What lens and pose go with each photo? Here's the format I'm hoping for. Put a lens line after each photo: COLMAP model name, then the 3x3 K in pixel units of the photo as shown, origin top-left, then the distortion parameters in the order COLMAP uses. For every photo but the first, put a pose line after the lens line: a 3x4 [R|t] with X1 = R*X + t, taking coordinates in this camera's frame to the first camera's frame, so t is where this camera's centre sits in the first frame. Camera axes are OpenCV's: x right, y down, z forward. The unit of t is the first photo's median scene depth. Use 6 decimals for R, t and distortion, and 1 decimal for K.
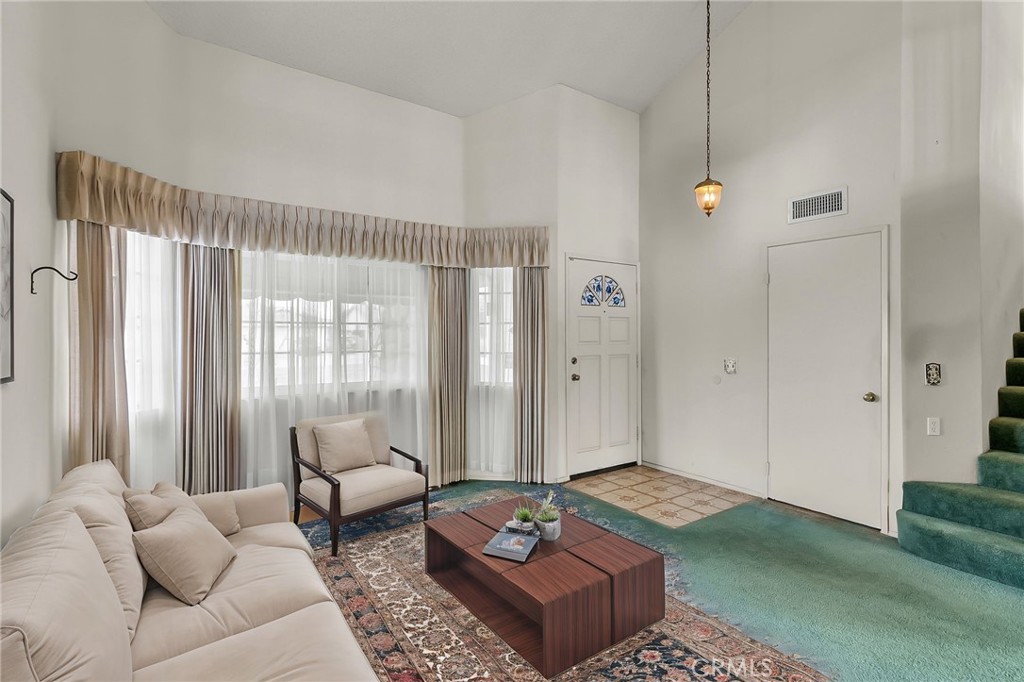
lens RADIAL K [[468.2, 0, 510.9], [0, 468.2, 334.6], [0, 0, 1]] dist [-0.003696, -0.000385]
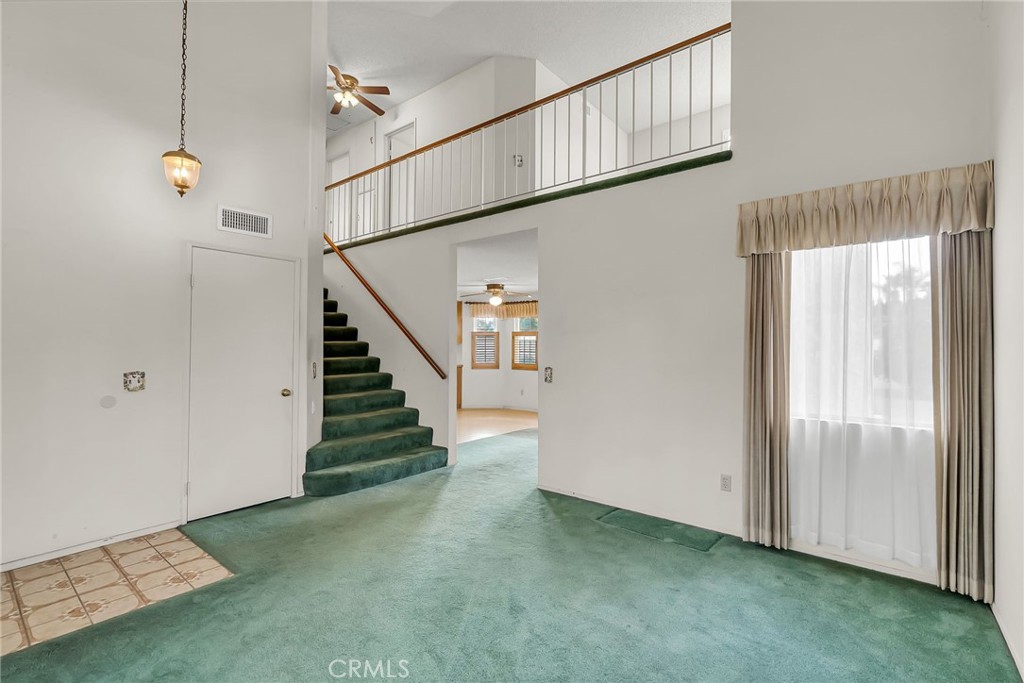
lens RADIAL K [[468.2, 0, 512.2], [0, 468.2, 344.0], [0, 0, 1]] dist [-0.003696, -0.000385]
pose [[-0.286992, 0.001190, 0.957932, -0.525708], [-0.005417, 0.999981, -0.002866, 0.004024], [-0.957918, -0.006012, -0.286980, 0.689875]]
